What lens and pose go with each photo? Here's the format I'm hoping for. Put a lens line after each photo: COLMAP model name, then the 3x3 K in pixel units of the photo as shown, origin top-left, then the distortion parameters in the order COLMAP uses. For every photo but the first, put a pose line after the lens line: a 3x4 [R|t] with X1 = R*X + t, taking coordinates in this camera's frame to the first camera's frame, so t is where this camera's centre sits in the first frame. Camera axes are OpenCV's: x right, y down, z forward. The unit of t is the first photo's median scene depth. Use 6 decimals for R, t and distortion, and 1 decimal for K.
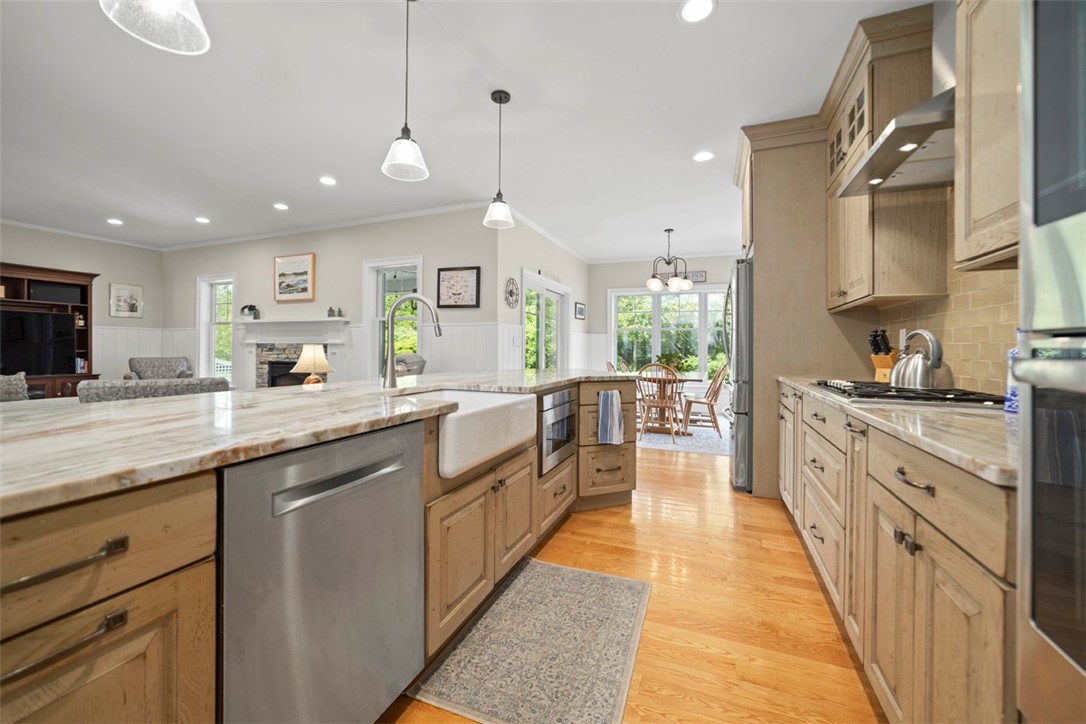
lens RADIAL K [[421.1, 0, 537.9], [0, 421.1, 346.3], [0, 0, 1]] dist [-0.010981, 0.003372]
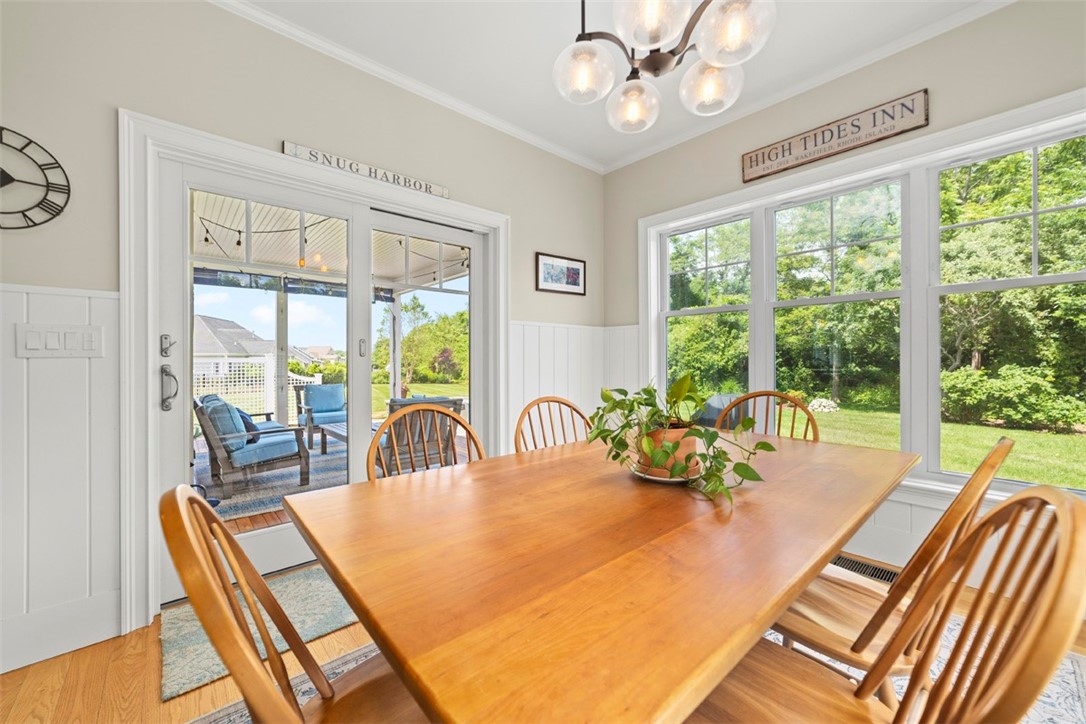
lens RADIAL K [[433.9, 0, 539.1], [0, 433.9, 356.3], [0, 0, 1]] dist [-0.009786, 0.000836]
pose [[0.910596, -0.013078, -0.413091, 0.333417], [0.012255, 0.999914, -0.004641, 0.003138], [0.413116, -0.000836, 0.910678, 0.735047]]
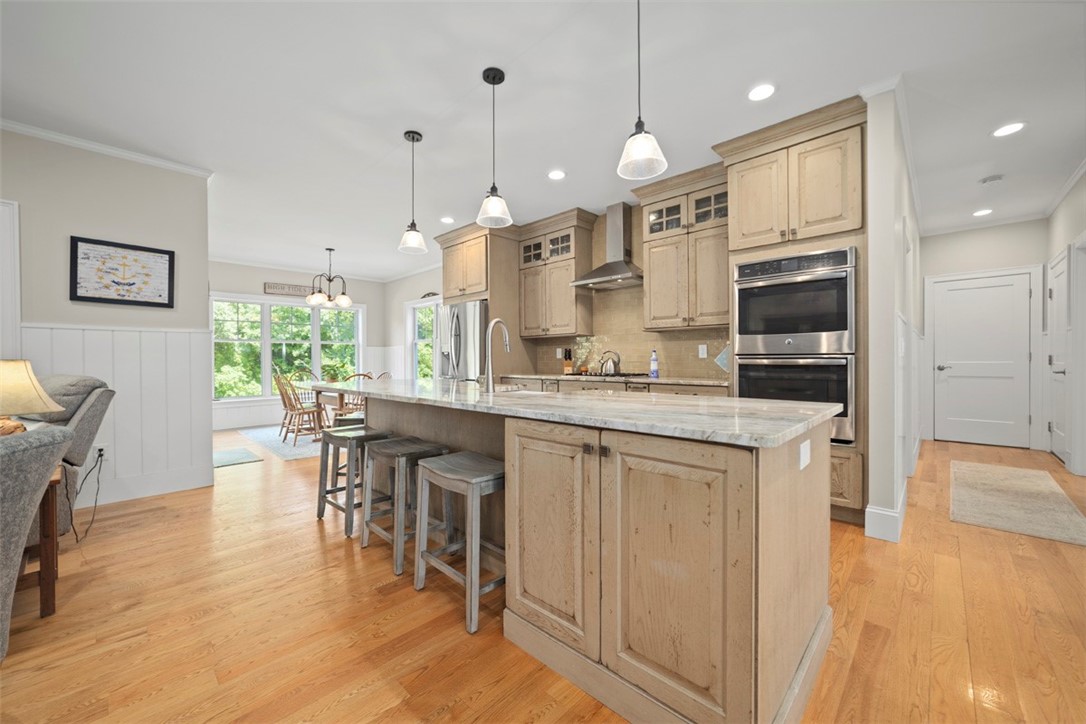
lens RADIAL K [[421.1, 0, 522.1], [0, 421.1, 361.0], [0, 0, 1]] dist [-0.010981, 0.003372]
pose [[0.392501, -0.016008, 0.919612, -0.454665], [0.007807, 0.999870, 0.014073, -0.004375], [-0.919719, 0.001656, 0.392575, 0.129989]]
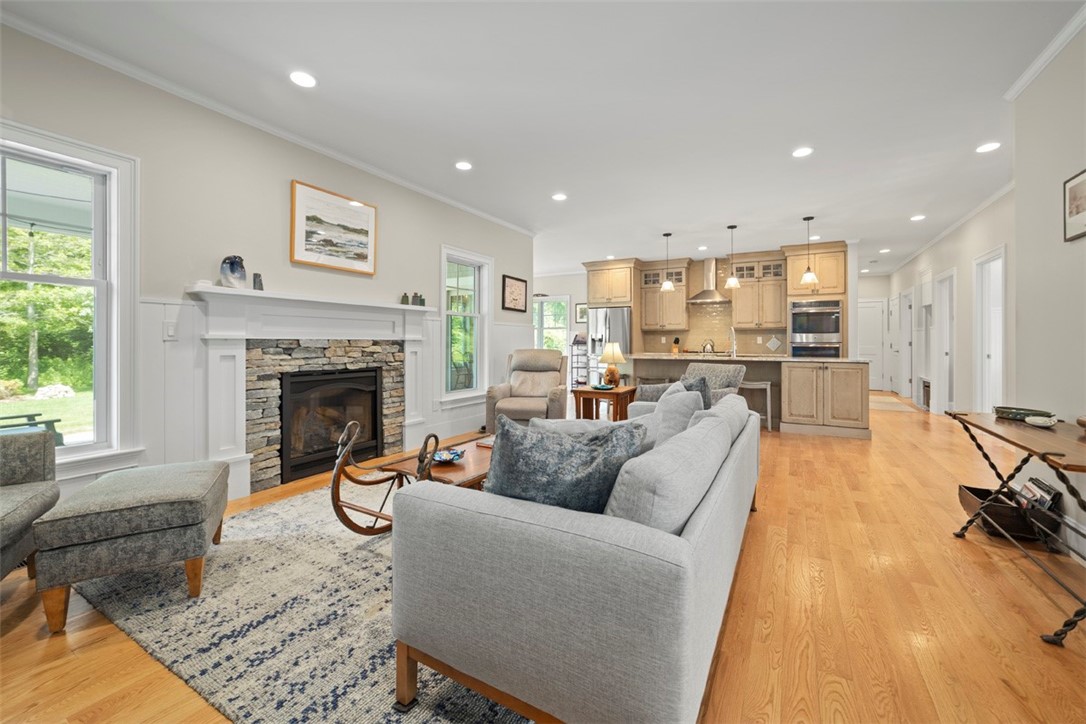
lens RADIAL K [[433.9, 0, 549.5], [0, 433.9, 341.2], [0, 0, 1]] dist [-0.009786, 0.000836]
pose [[0.130887, -0.003089, 0.991392, -1.155667], [-0.003700, 0.999987, 0.003604, -0.007854], [-0.991390, -0.004139, 0.130874, 0.605916]]
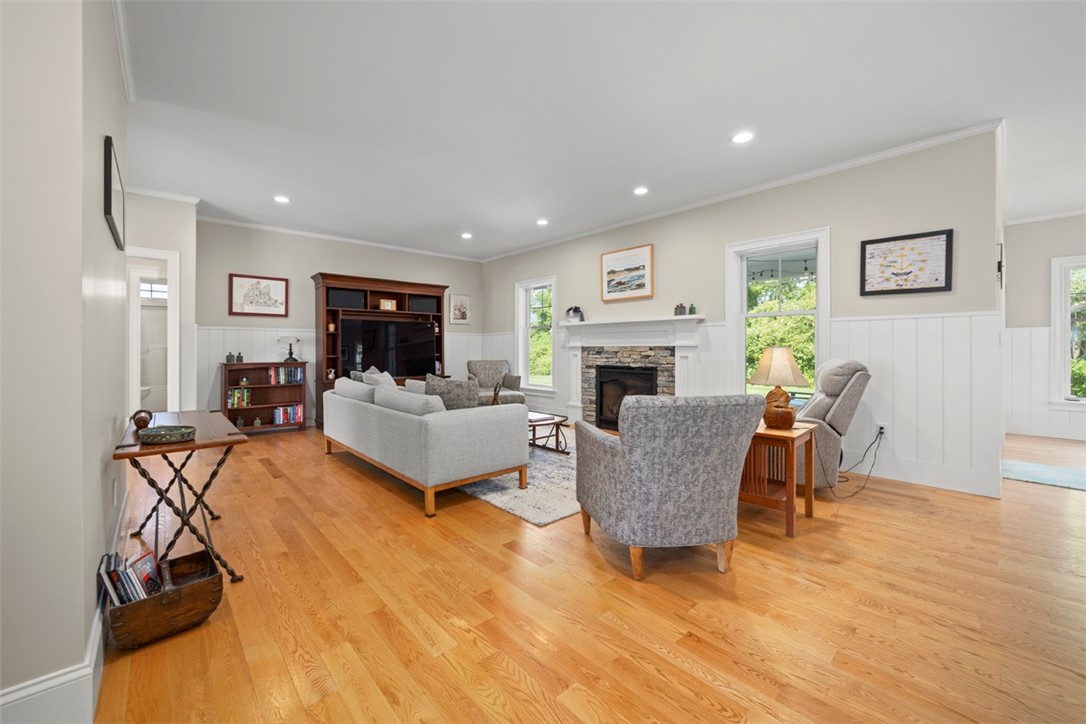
lens RADIAL K [[421.1, 0, 536.1], [0, 421.1, 349.5], [0, 0, 1]] dist [-0.010981, 0.003372]
pose [[0.901222, -0.005960, -0.433317, -0.359444], [0.008059, 0.999963, 0.003008, -0.004109], [0.433283, -0.006203, 0.901237, 0.090455]]
